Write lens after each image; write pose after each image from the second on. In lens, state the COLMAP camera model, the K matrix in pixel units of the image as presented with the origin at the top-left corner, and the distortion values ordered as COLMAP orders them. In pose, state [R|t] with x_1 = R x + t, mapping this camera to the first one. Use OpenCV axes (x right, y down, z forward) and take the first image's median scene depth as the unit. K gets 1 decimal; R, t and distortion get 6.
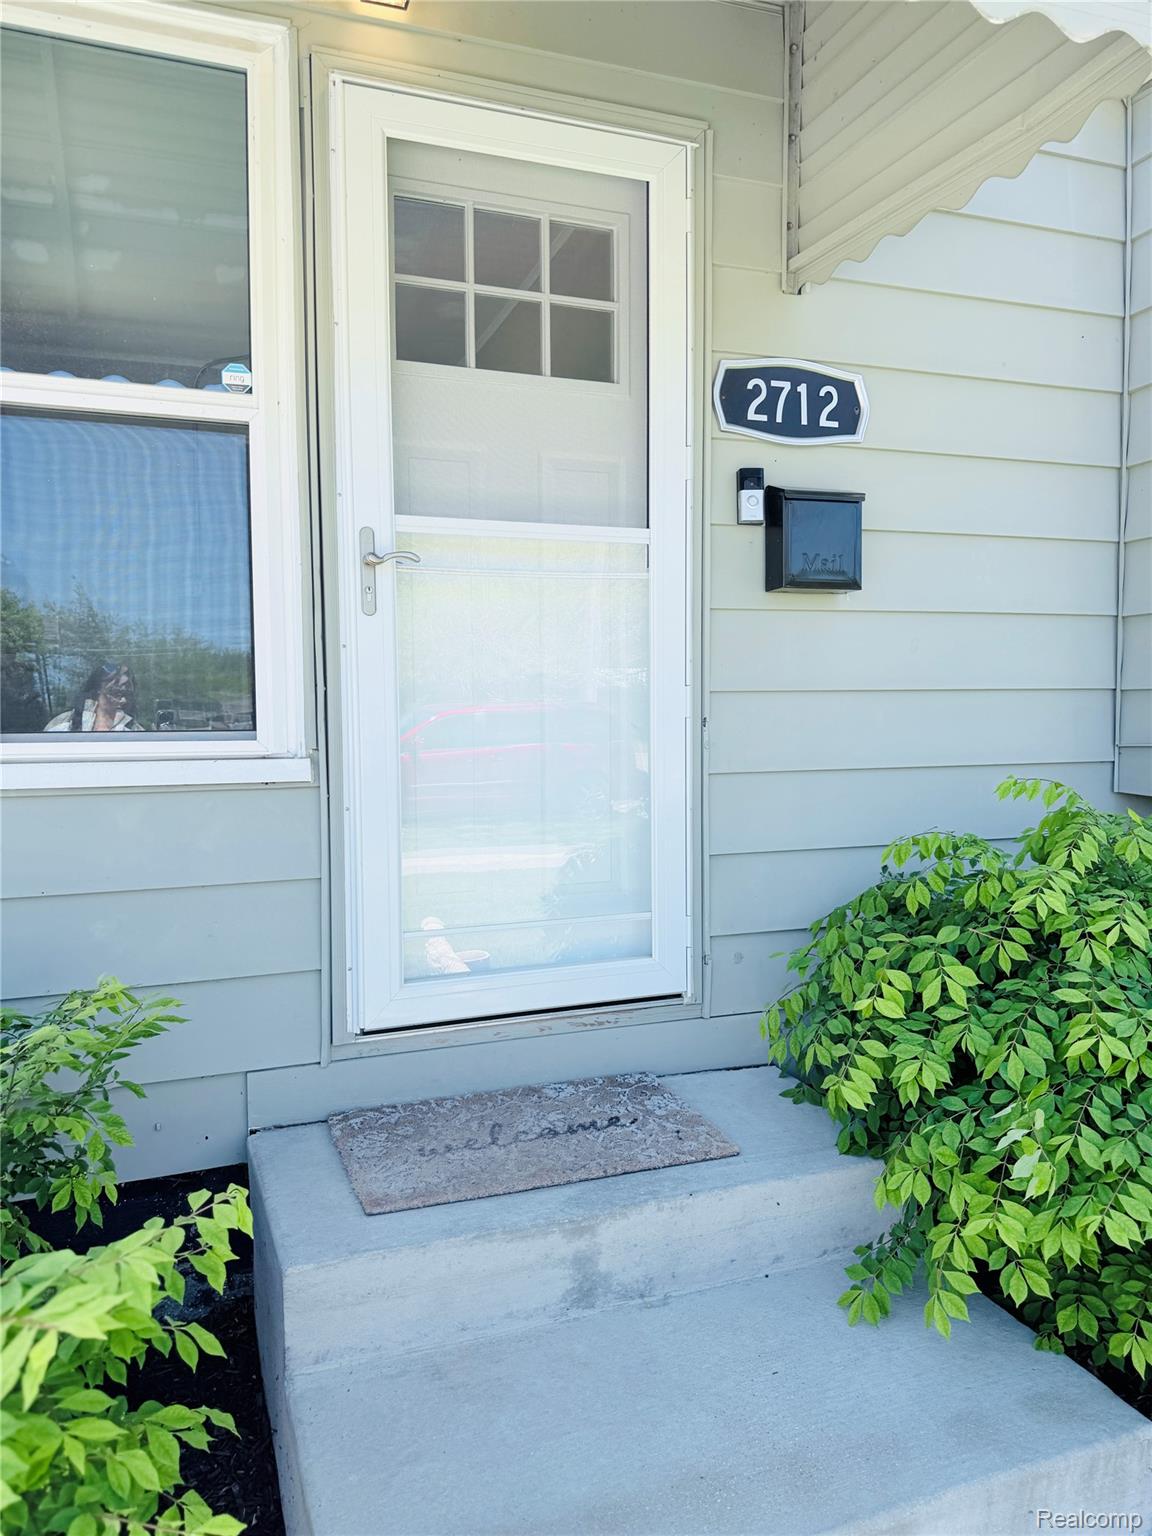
lens RADIAL K [[1085.0, 0, 583.5], [0, 1085.0, 757.5], [0, 0, 1]] dist [0.035020, -0.026152]
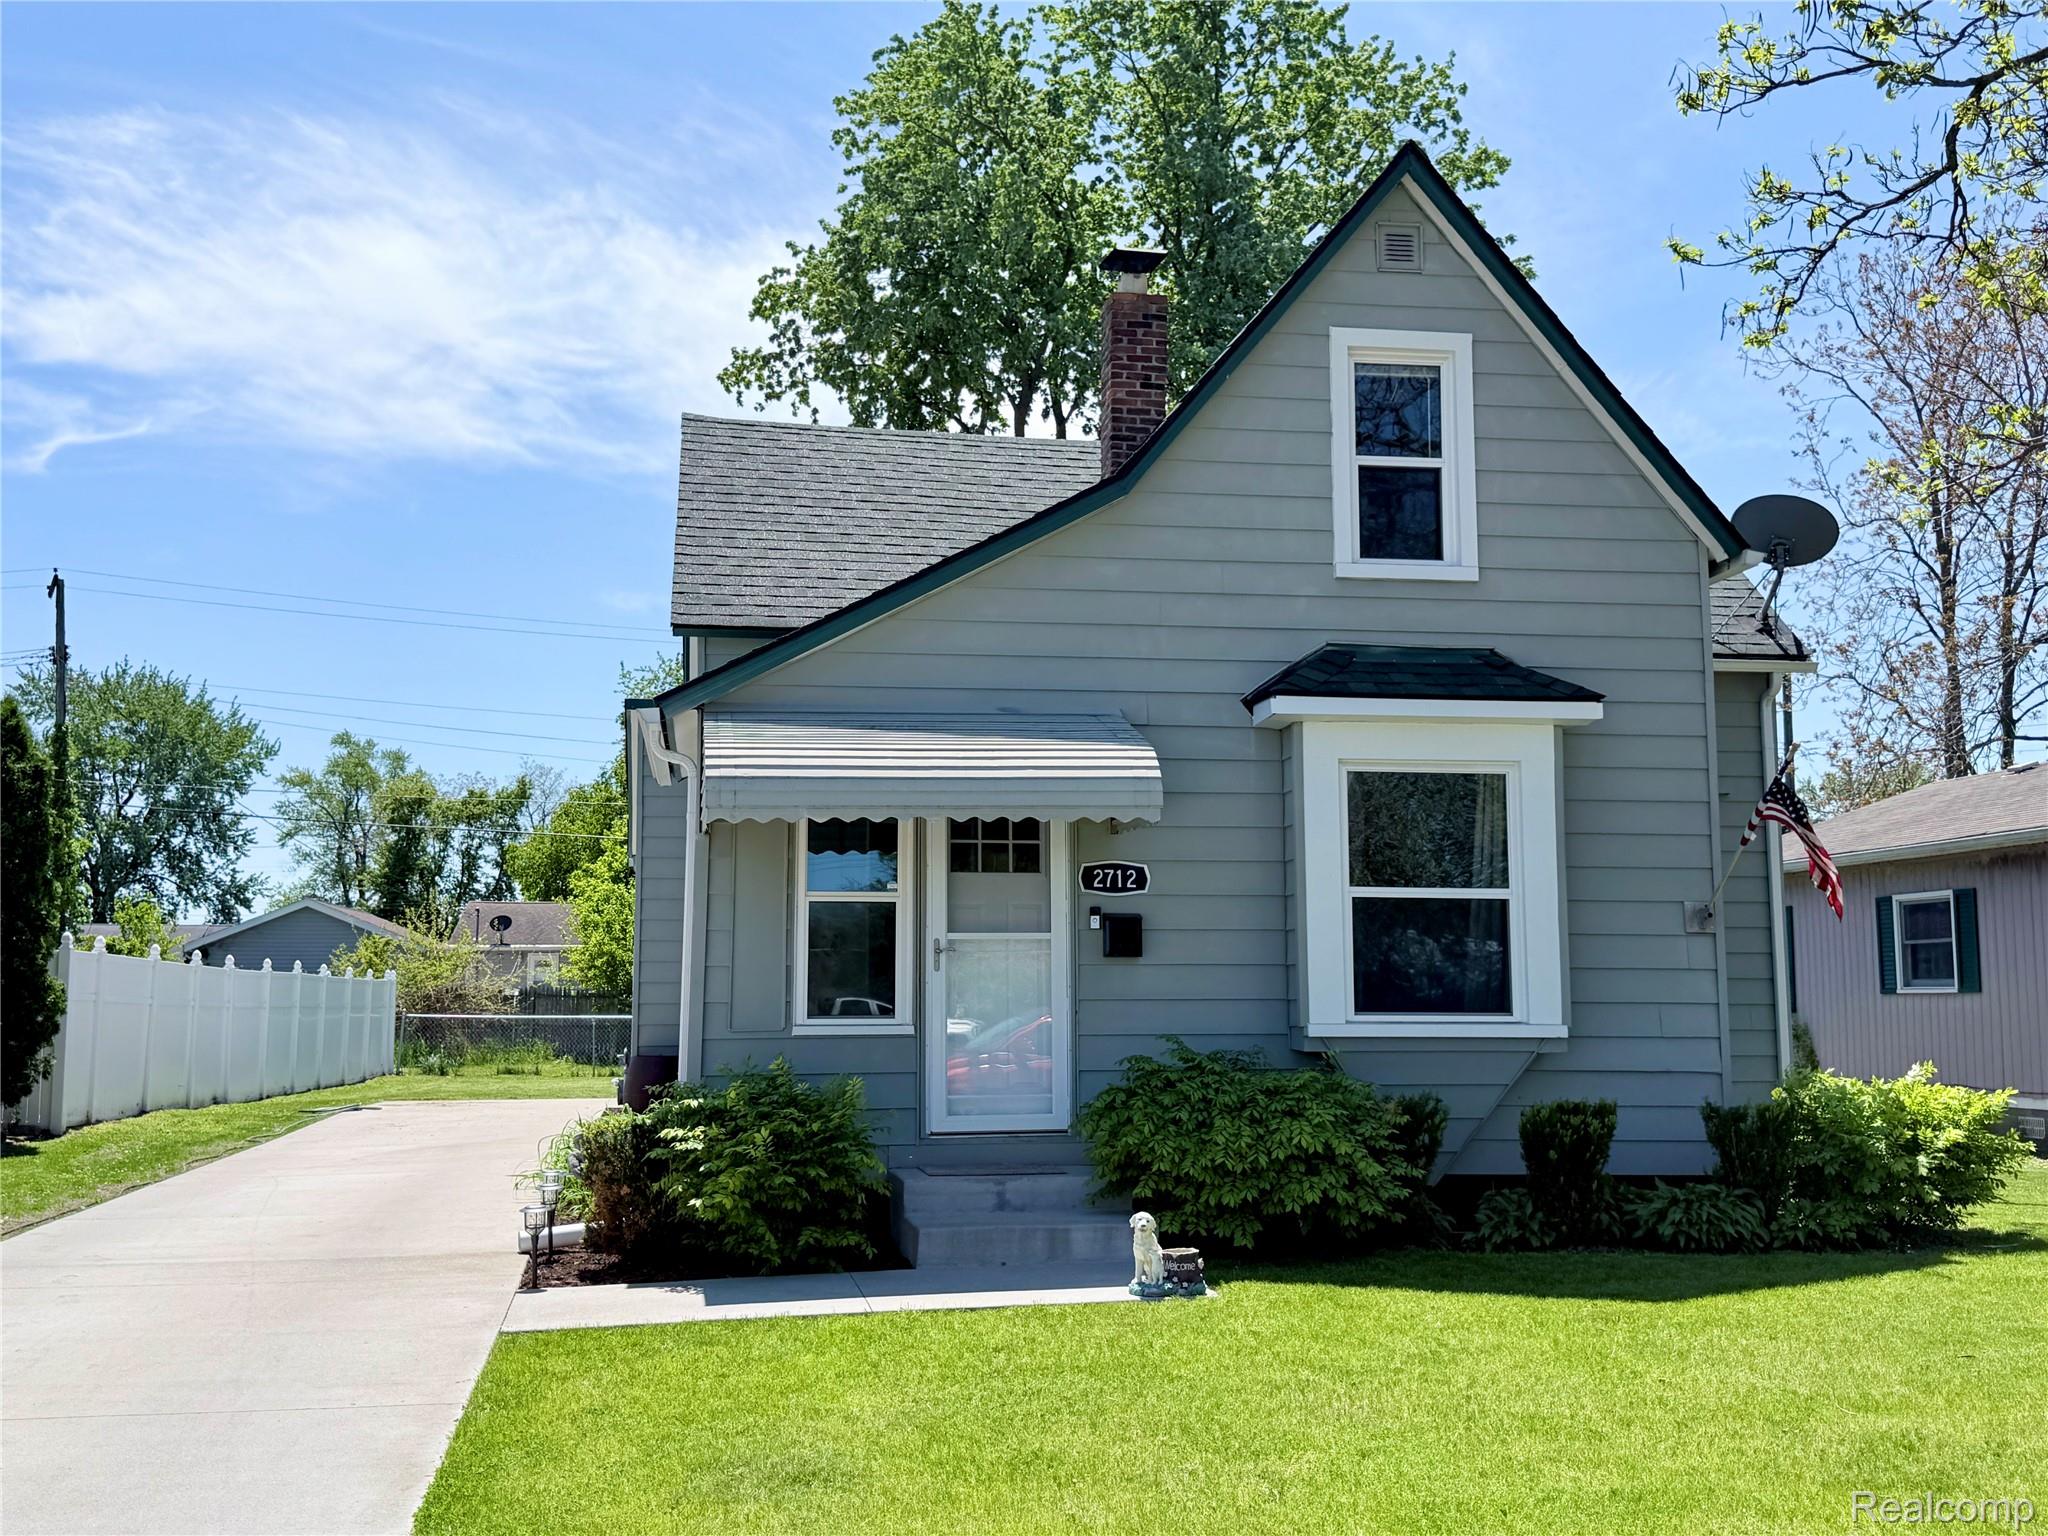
lens RADIAL K [[2086.0, 0, 1011.0], [0, 2086.0, 763.2], [0, 0, 1]] dist [0.110728, 0.000000]
pose [[0.981212, -0.018337, -0.192059, 0.874376], [-0.013090, 0.986852, -0.161093, 0.167953], [0.192488, 0.160580, 0.968071, -3.595870]]
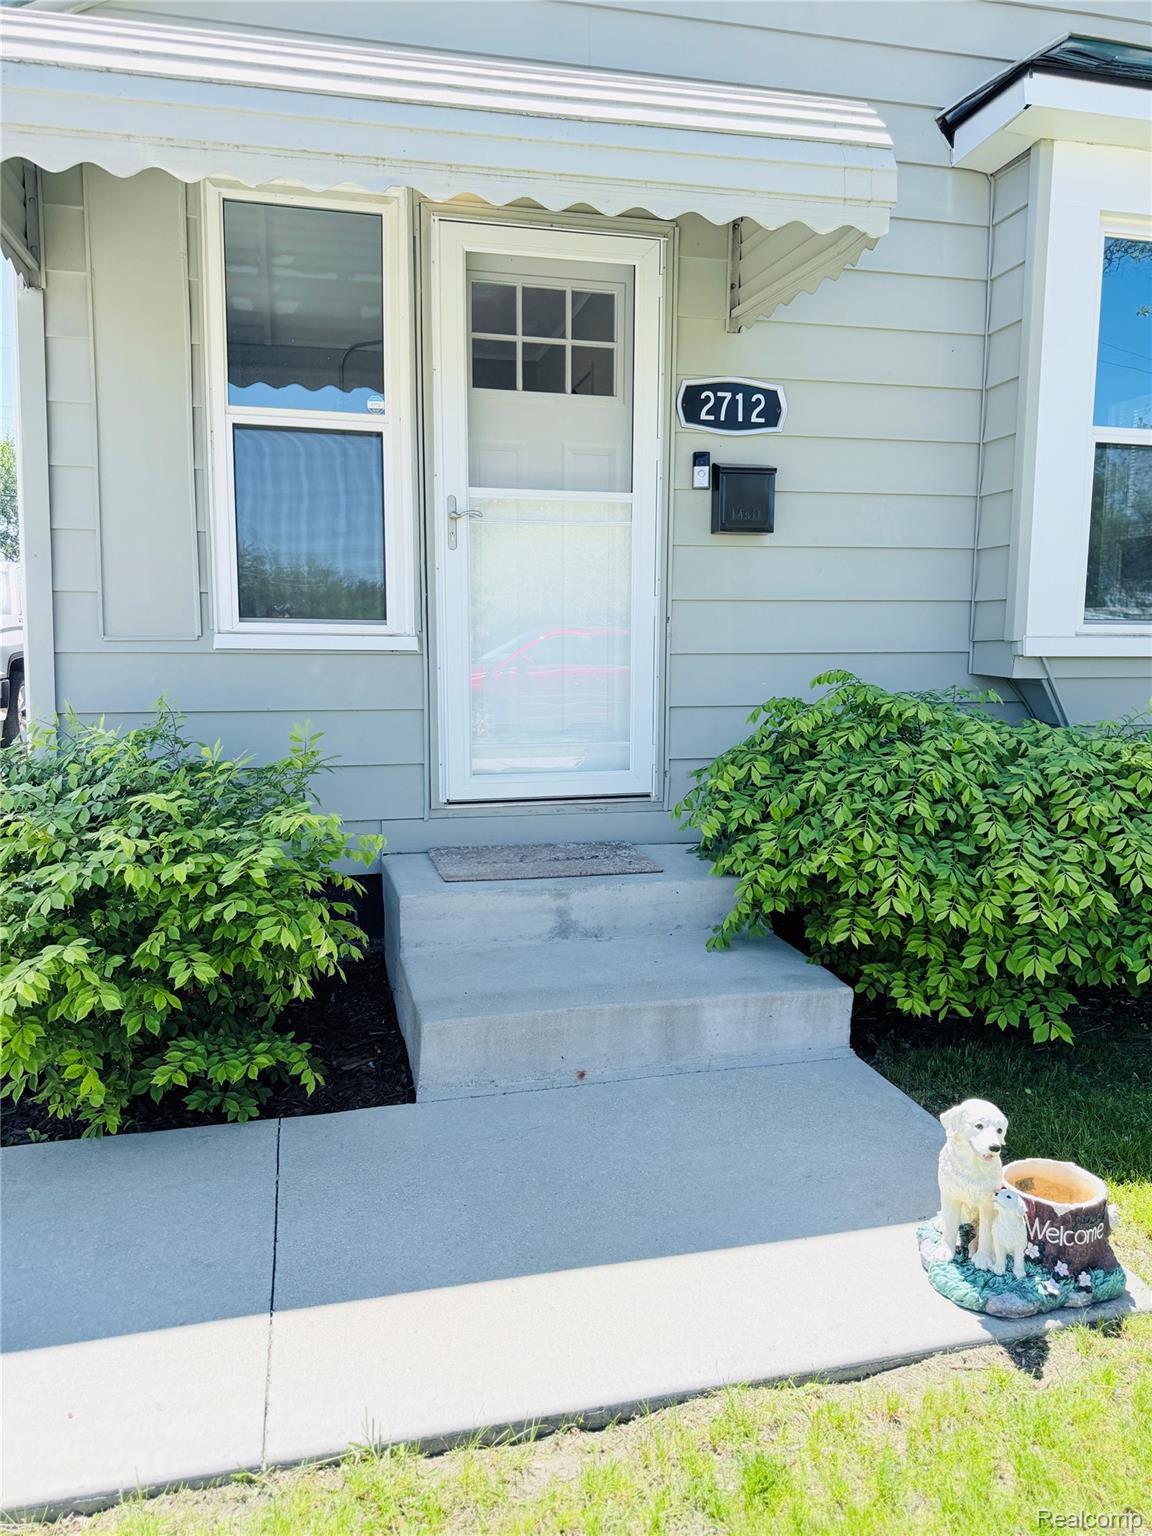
lens RADIAL K [[1085.0, 0, 577.7], [0, 1085.0, 767.9], [0, 0, 1]] dist [0.035020, -0.026152]
pose [[0.992867, 0.024915, -0.116594, 0.172412], [-0.016065, 0.996960, 0.076239, 0.063432], [0.118139, -0.073822, 0.990249, -0.572989]]
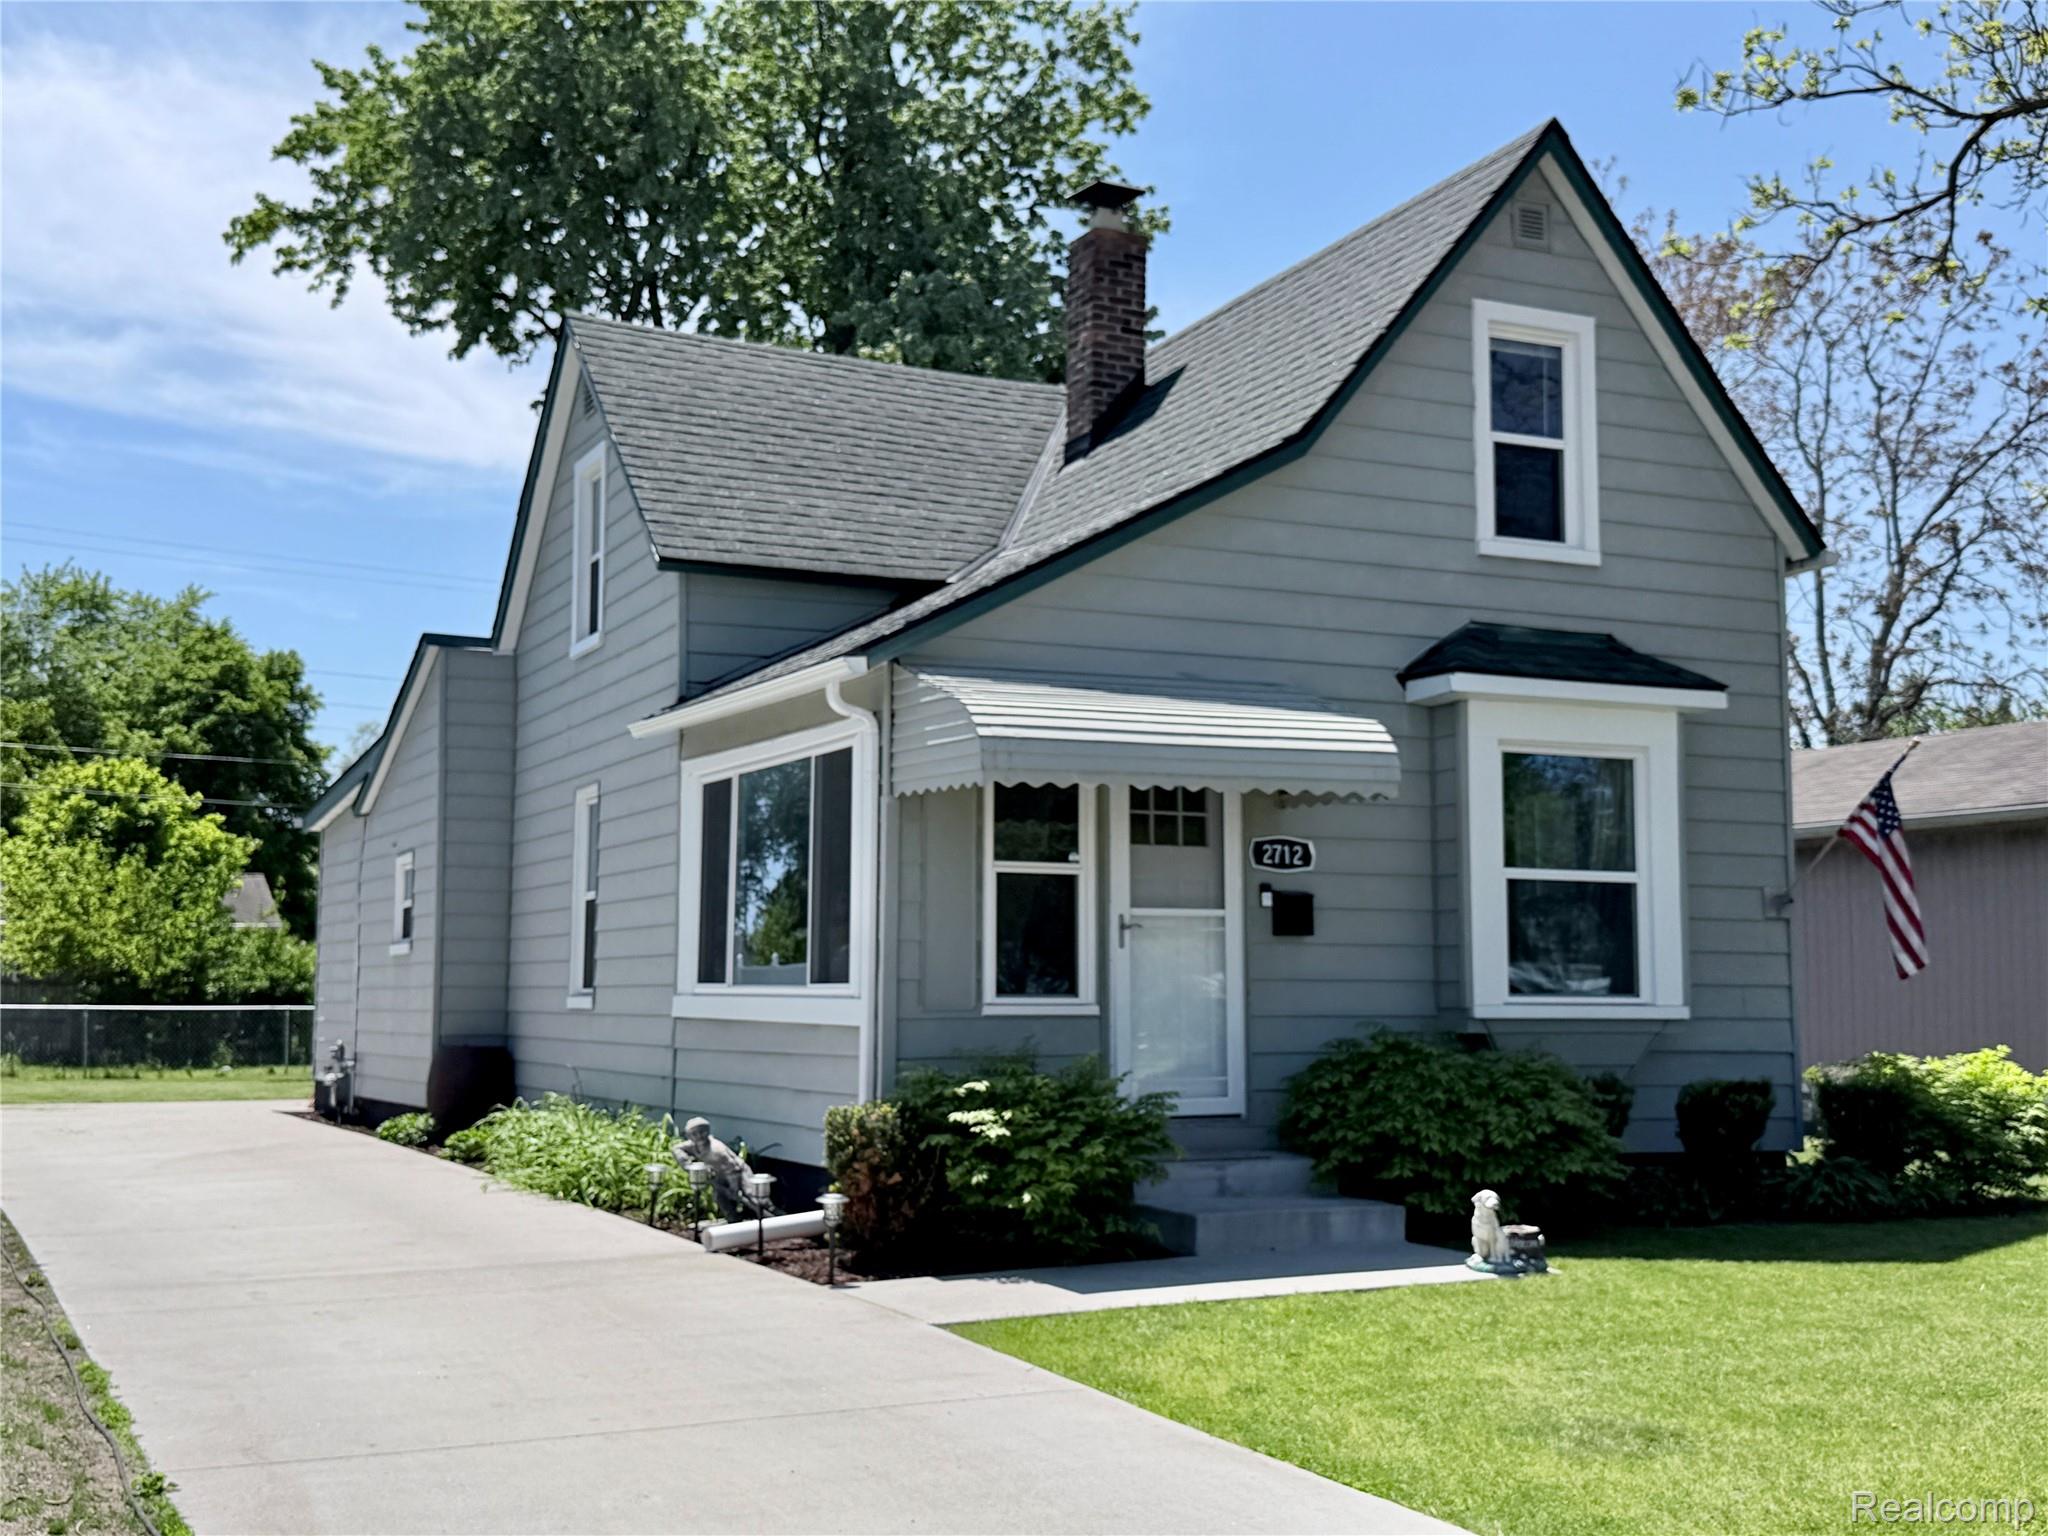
lens RADIAL K [[2364.6, 0, 1024.5], [0, 2364.6, 762.6], [0, 0, 1]] dist [0.138601, 0.000000]
pose [[0.994149, 0.016806, 0.106701, -0.911001], [-0.000911, 0.989092, -0.147298, 0.226015], [-0.108012, 0.146339, 0.983320, -3.993418]]
